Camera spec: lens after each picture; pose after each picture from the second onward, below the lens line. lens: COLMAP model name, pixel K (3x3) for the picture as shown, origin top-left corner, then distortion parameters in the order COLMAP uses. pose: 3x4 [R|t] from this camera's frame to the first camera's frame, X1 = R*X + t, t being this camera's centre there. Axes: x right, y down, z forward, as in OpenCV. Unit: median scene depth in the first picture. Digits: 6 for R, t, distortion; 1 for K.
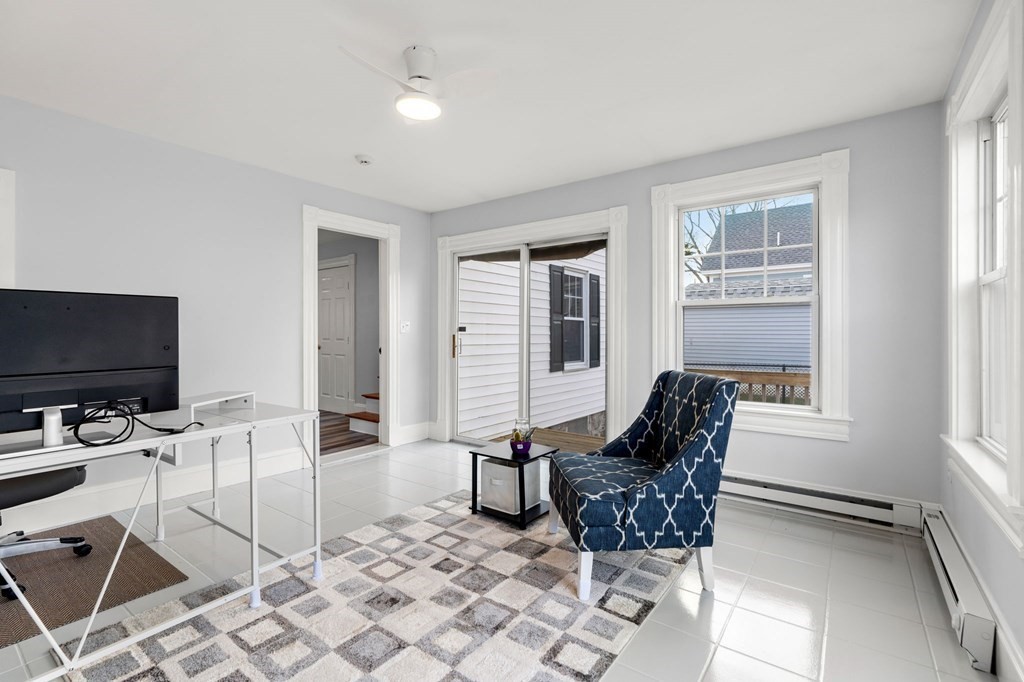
lens RADIAL K [[465.8, 0, 505.9], [0, 465.8, 337.6], [0, 0, 1]] dist [-0.008095, 0.001347]
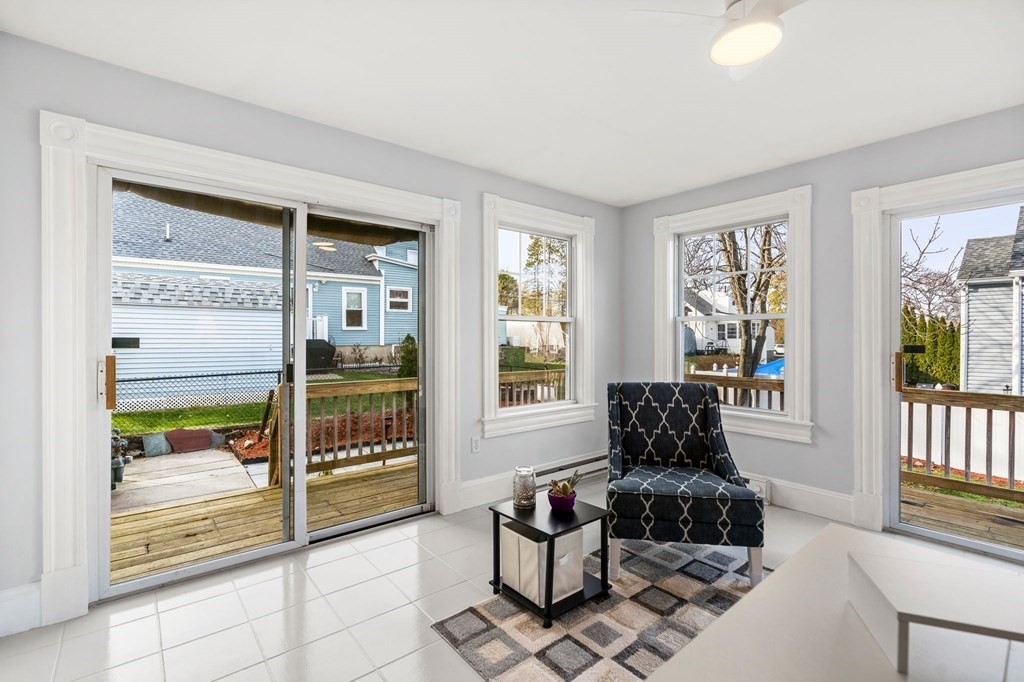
lens RADIAL K [[465.8, 0, 503.4], [0, 465.8, 340.6], [0, 0, 1]] dist [-0.008095, 0.001347]
pose [[0.245521, -0.008840, 0.969351, -0.740395], [0.005757, 0.999954, 0.007661, -0.037318], [-0.969374, 0.003699, 0.245561, 0.910872]]
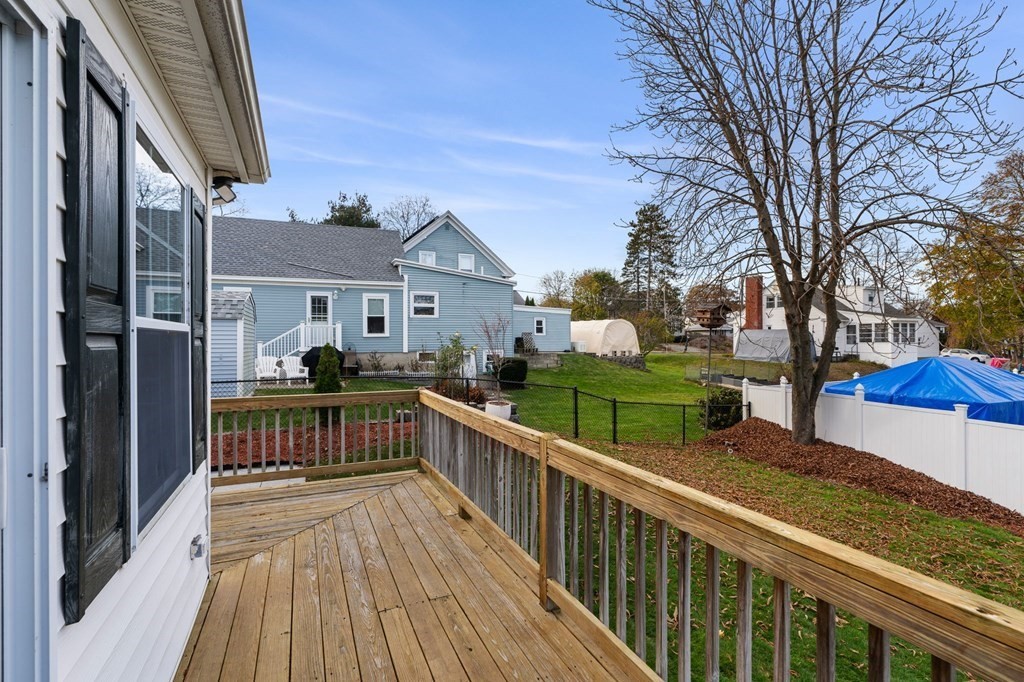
lens RADIAL K [[465.8, 0, 511.6], [0, 465.8, 339.6], [0, 0, 1]] dist [-0.008095, 0.001347]
pose [[0.482195, -0.001284, 0.876063, -0.576161], [0.009963, 0.999942, -0.004018, -0.041643], [-0.876007, 0.010666, 0.482180, 0.741994]]
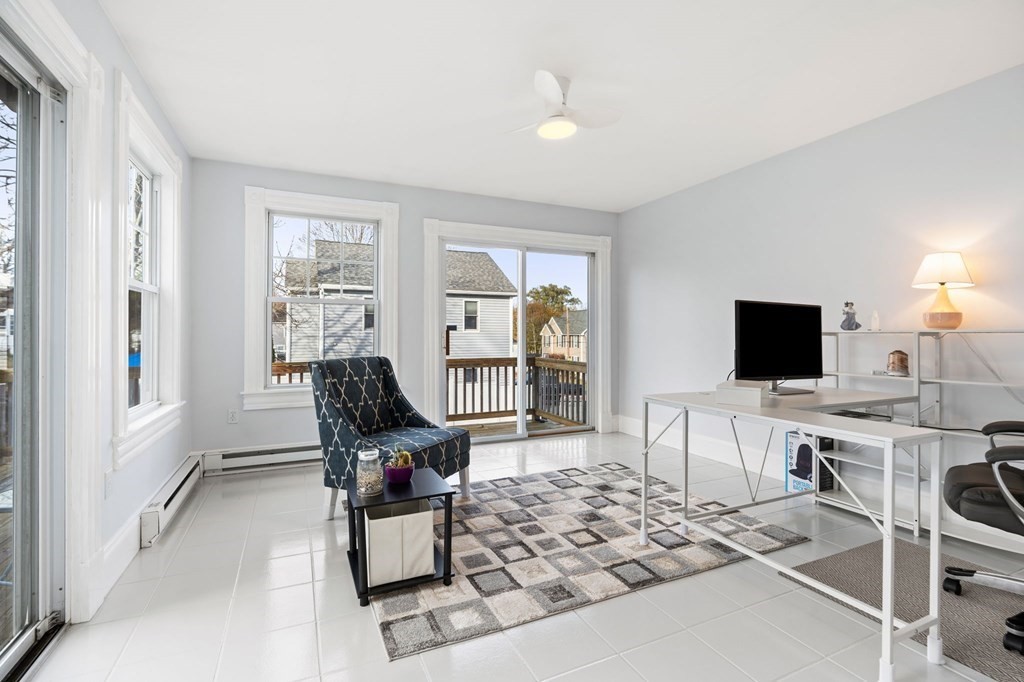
lens RADIAL K [[465.8, 0, 508.3], [0, 465.8, 335.0], [0, 0, 1]] dist [-0.008095, 0.001347]
pose [[-0.878460, 0.000222, 0.477816, -0.484798], [0.003699, 0.999973, 0.006336, 0.007749], [-0.477801, 0.007333, -0.878437, 1.583807]]
